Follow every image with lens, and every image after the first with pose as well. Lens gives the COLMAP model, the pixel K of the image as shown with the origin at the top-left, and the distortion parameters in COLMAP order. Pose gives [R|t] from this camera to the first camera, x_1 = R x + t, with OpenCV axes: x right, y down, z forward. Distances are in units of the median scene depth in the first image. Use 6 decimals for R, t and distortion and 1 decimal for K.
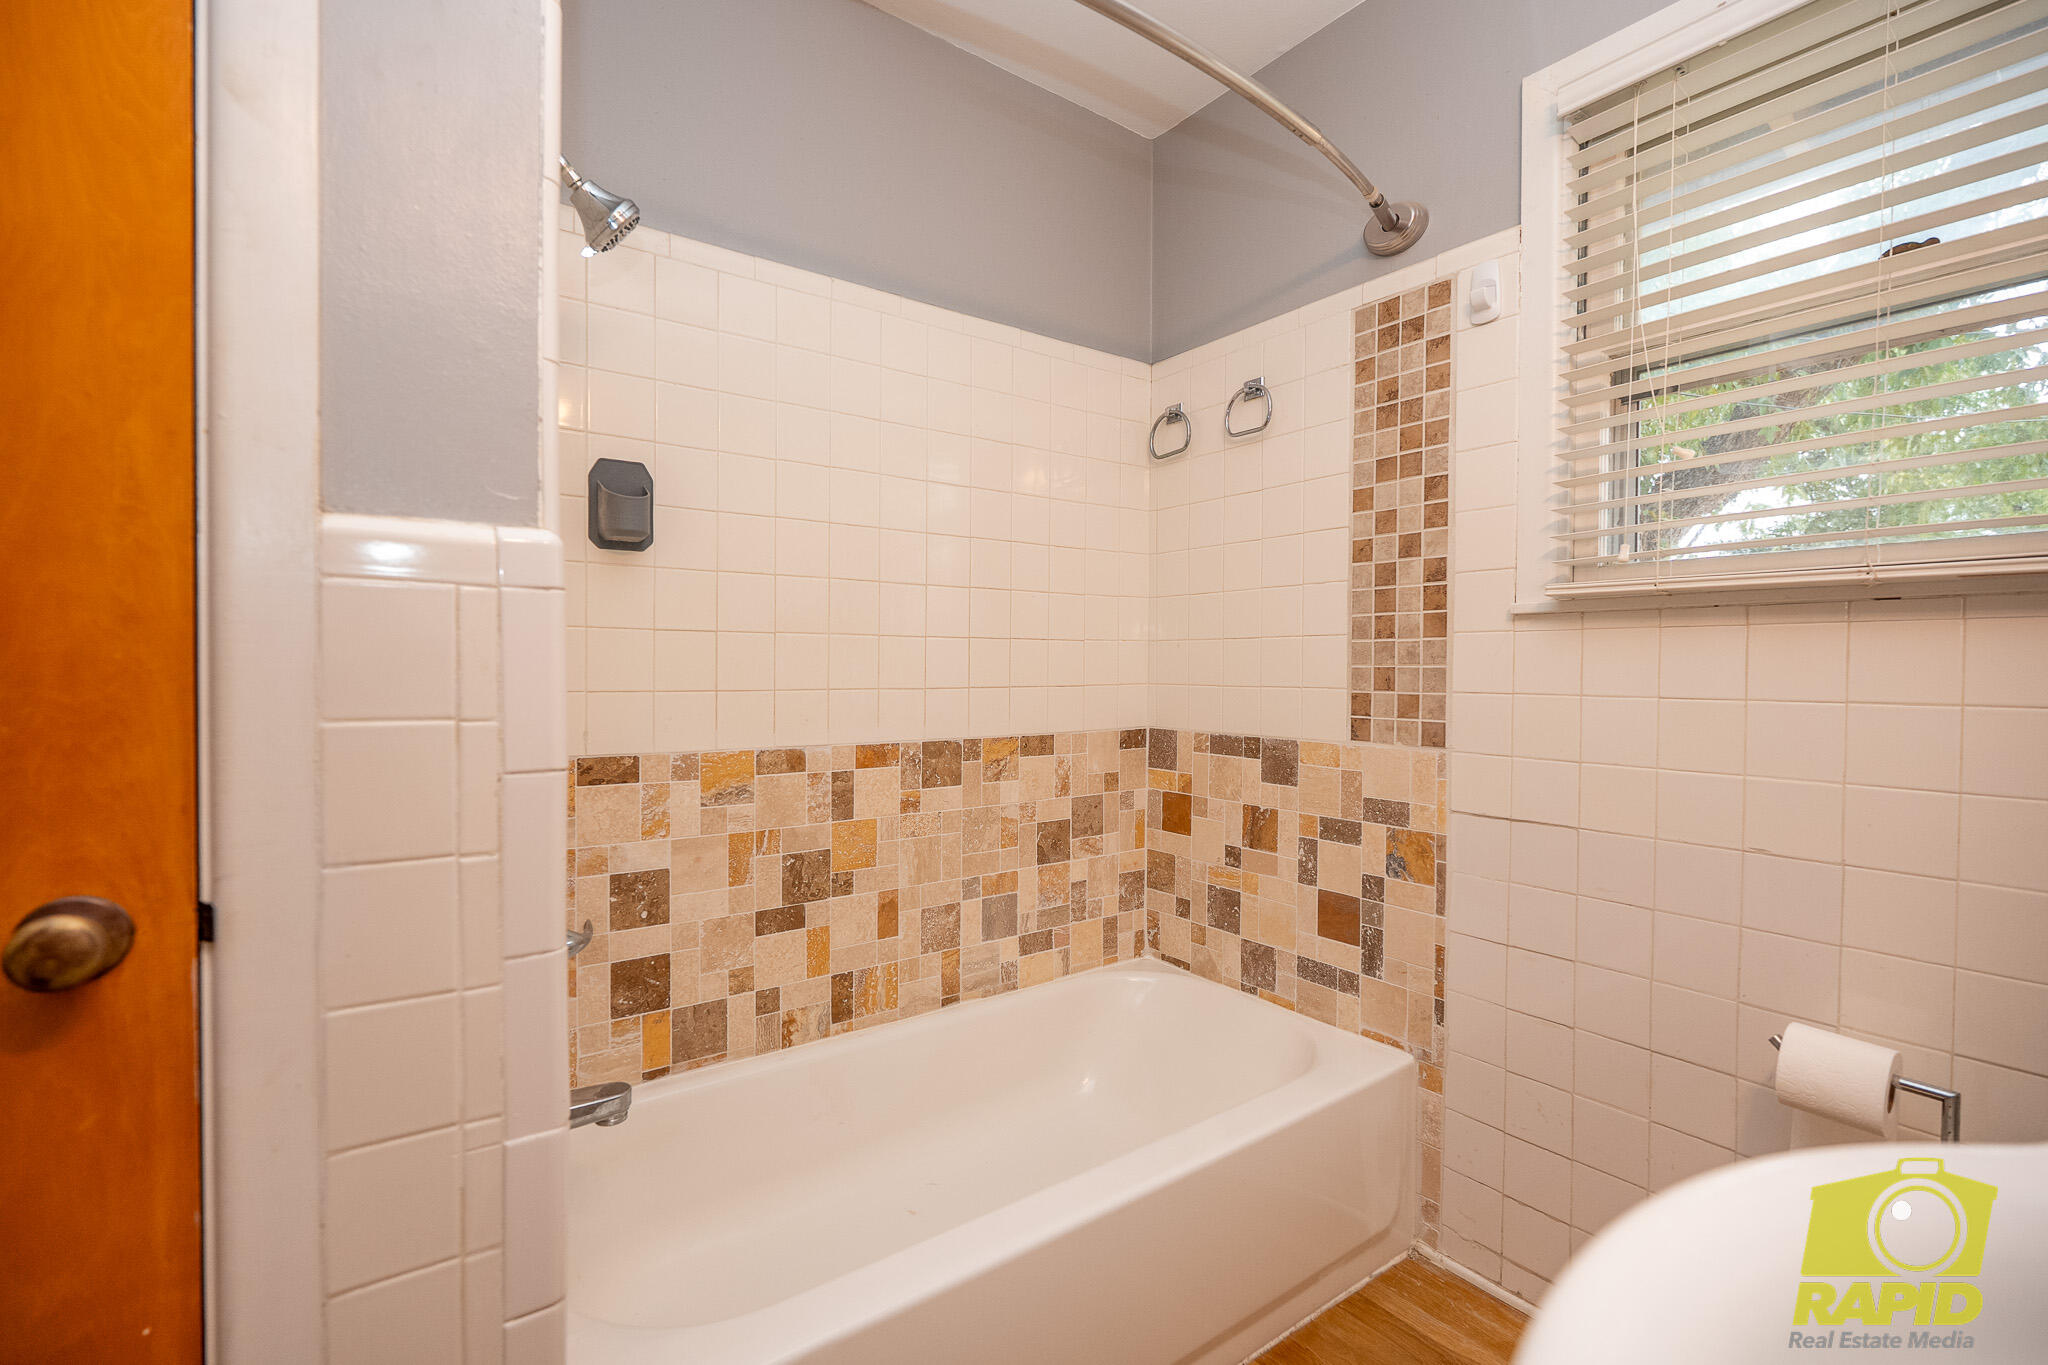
lens RADIAL K [[899.9, 0, 1024.0], [0, 899.9, 682.5], [0, 0, 1]] dist [-0.003275, 0.000719]
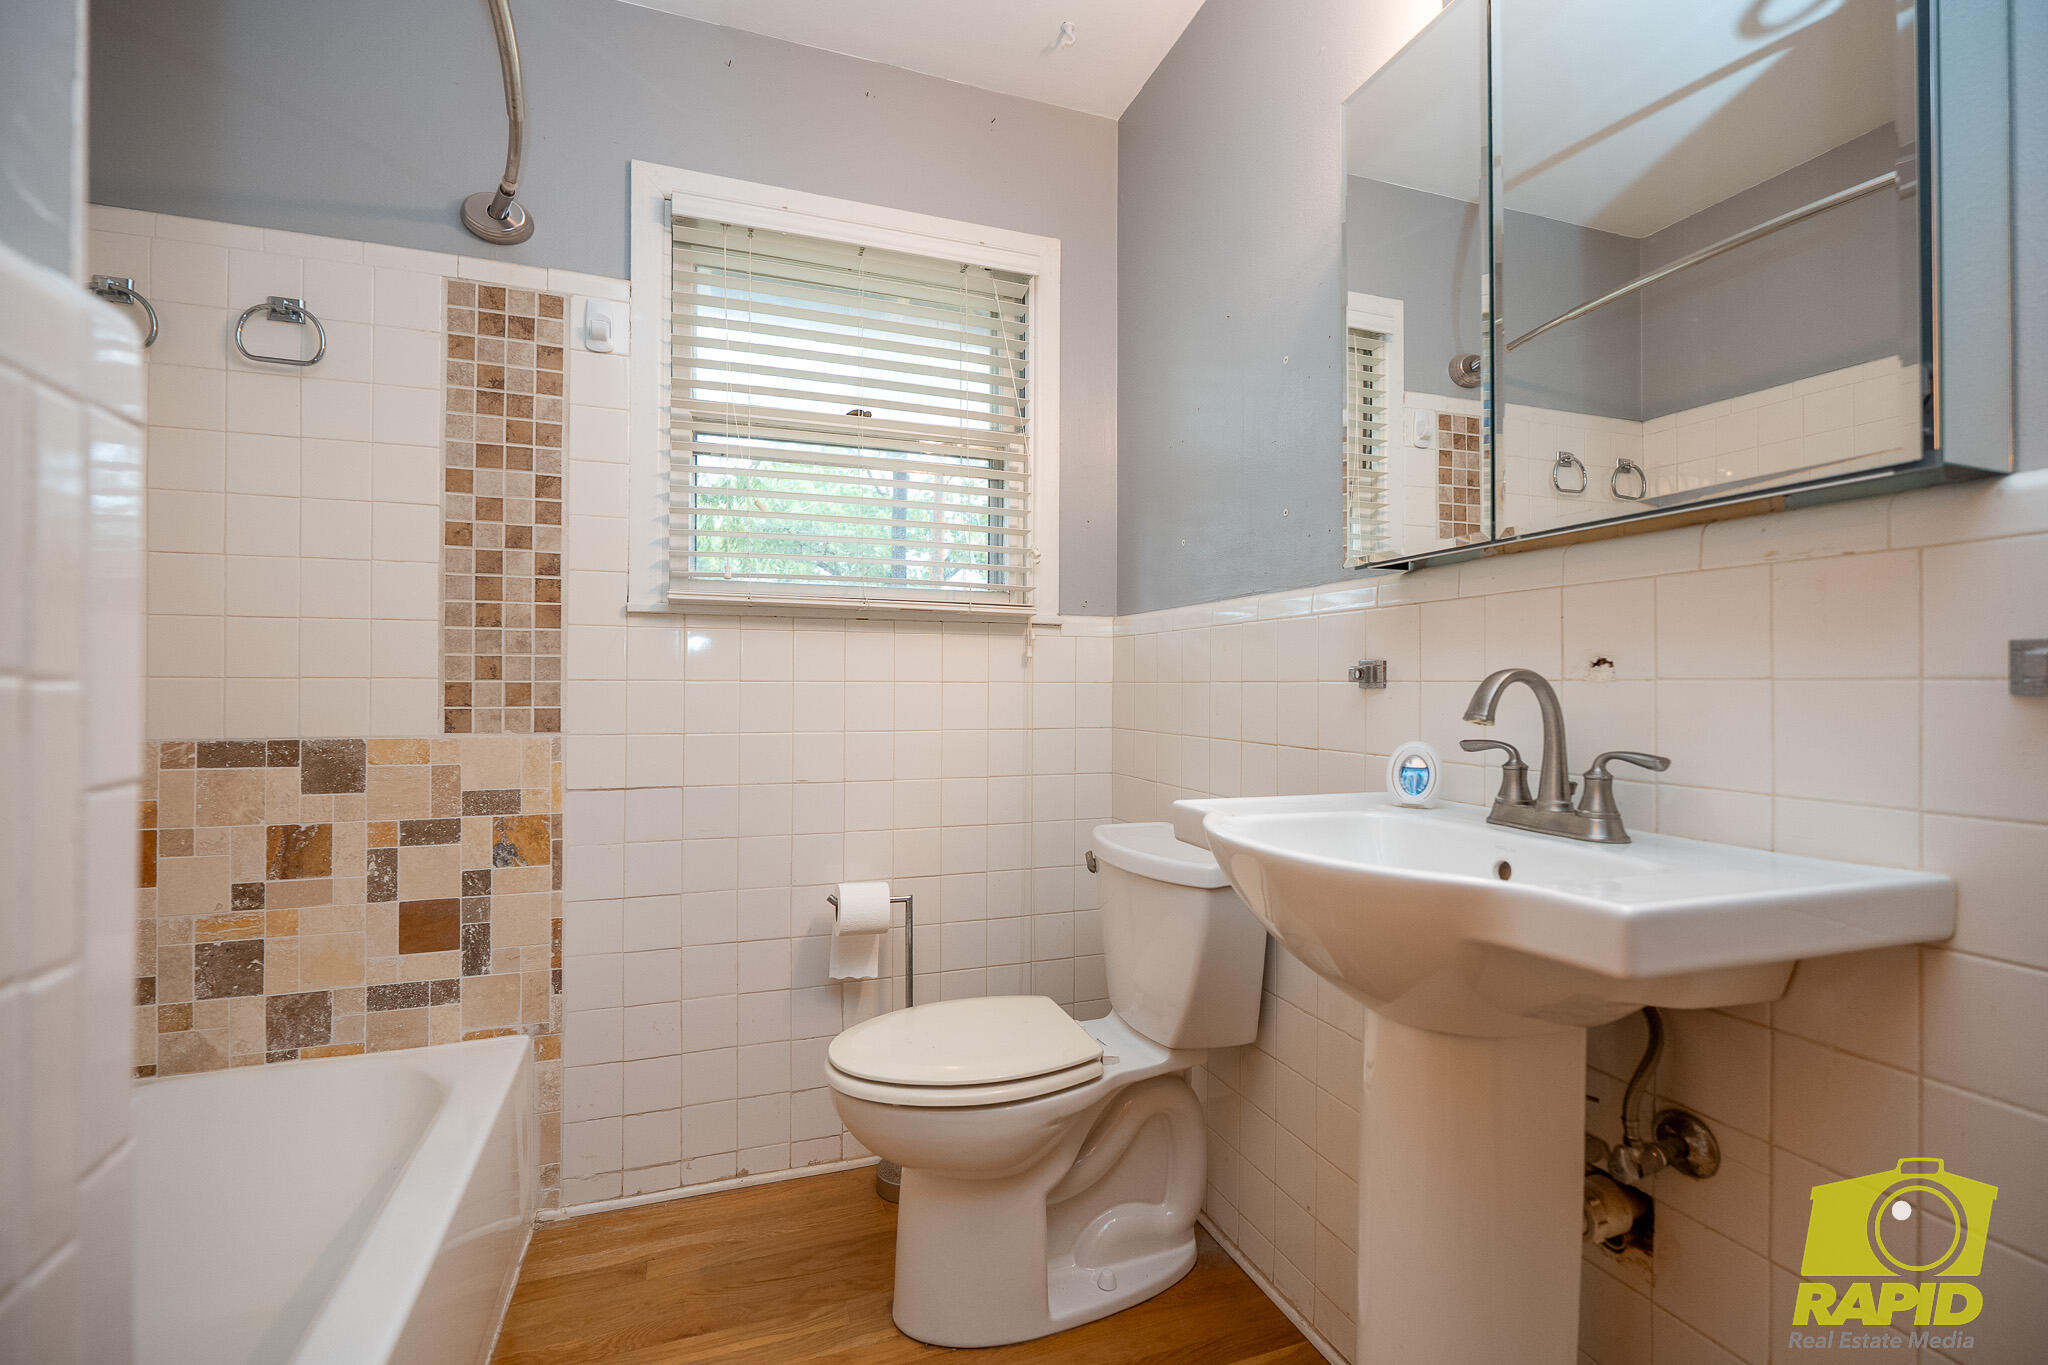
lens RADIAL K [[899.9, 0, 1024.0], [0, 899.9, 682.5], [0, 0, 1]] dist [-0.003275, 0.000719]
pose [[0.279054, -0.001563, 0.960274, -0.383145], [0.012447, 0.999921, -0.001990, 0.021570], [-0.960195, 0.012508, 0.279051, 0.161698]]
